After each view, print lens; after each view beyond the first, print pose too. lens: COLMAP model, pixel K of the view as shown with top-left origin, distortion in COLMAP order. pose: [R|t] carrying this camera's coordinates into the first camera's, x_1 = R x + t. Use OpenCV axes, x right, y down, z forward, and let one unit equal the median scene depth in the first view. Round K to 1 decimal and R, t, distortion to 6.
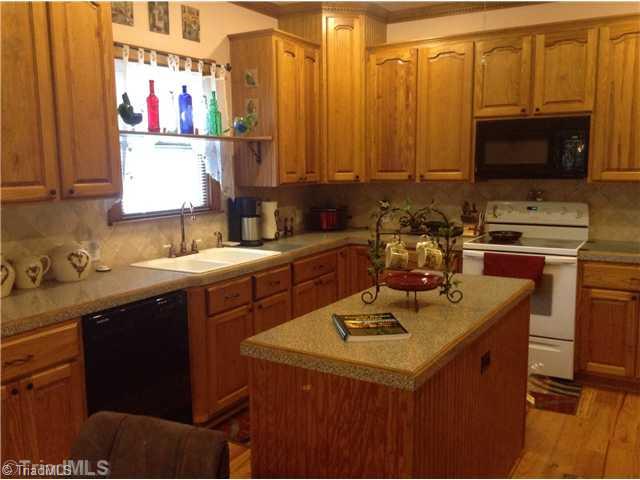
lens RADIAL K [[585.5, 0, 319.5], [0, 585.5, 241.9], [0, 0, 1]] dist [0.072291, 0.000000]
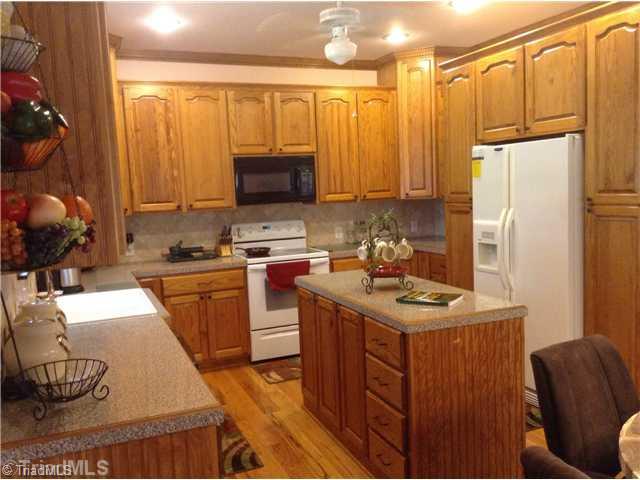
lens RADIAL K [[585.5, 0, 319.6], [0, 585.5, 239.2], [0, 0, 1]] dist [0.072291, 0.000000]
pose [[0.604049, -0.090997, 0.791735, -0.576697], [0.148165, 0.988963, 0.000624, -0.017192], [-0.783053, 0.116930, 0.610864, 0.167540]]
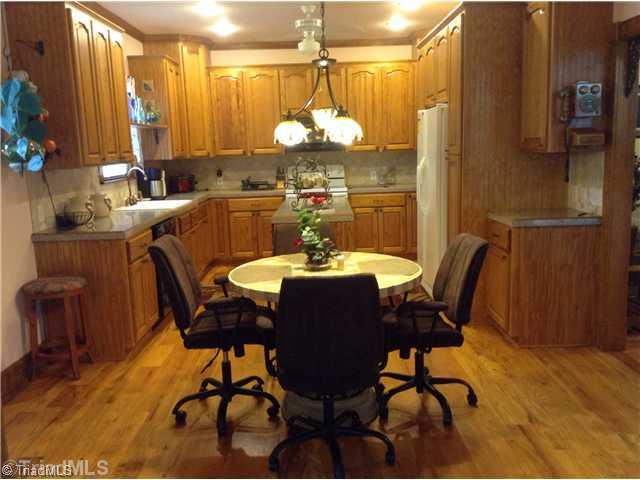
lens RADIAL K [[585.5, 0, 319.9], [0, 585.5, 240.1], [0, 0, 1]] dist [0.072291, 0.000000]
pose [[0.855763, -0.098614, 0.507882, -0.523285], [0.094126, 0.994959, 0.034590, 0.092377], [-0.508733, 0.018204, 0.860732, -0.473639]]
